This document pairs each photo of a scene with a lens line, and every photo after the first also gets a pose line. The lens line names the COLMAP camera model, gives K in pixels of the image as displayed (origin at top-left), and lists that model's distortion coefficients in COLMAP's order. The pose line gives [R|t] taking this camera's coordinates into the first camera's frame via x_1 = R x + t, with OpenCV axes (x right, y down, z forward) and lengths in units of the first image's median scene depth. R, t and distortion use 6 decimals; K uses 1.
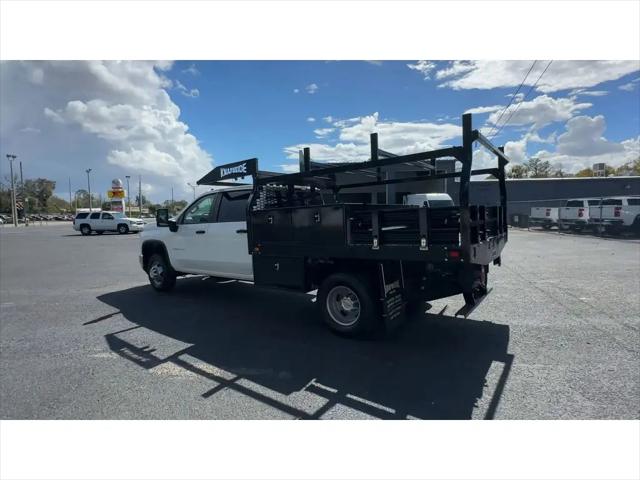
lens RADIAL K [[338.2, 0, 312.1], [0, 338.2, 234.1], [0, 0, 1]] dist [-0.006163, 0.001974]
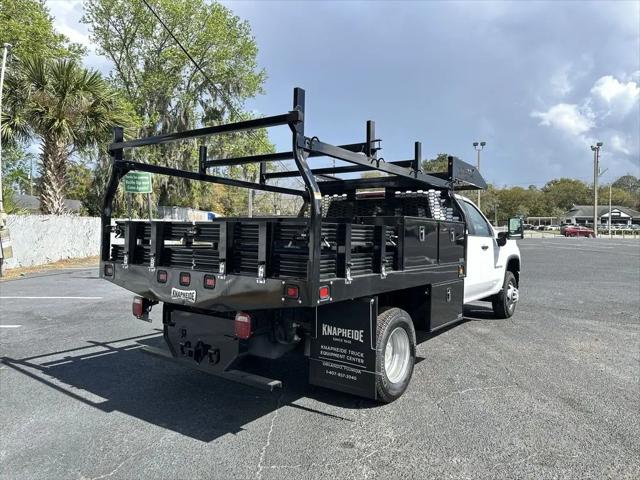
lens RADIAL K [[447.6, 0, 320.6], [0, 447.6, 235.8], [0, 0, 1]] dist [0.056956, -0.071162]
pose [[0.011968, 0.043401, -0.998986, 1.367177], [-0.065493, 0.996946, 0.042528, -0.110601], [0.997781, 0.064918, 0.014774, 1.209193]]
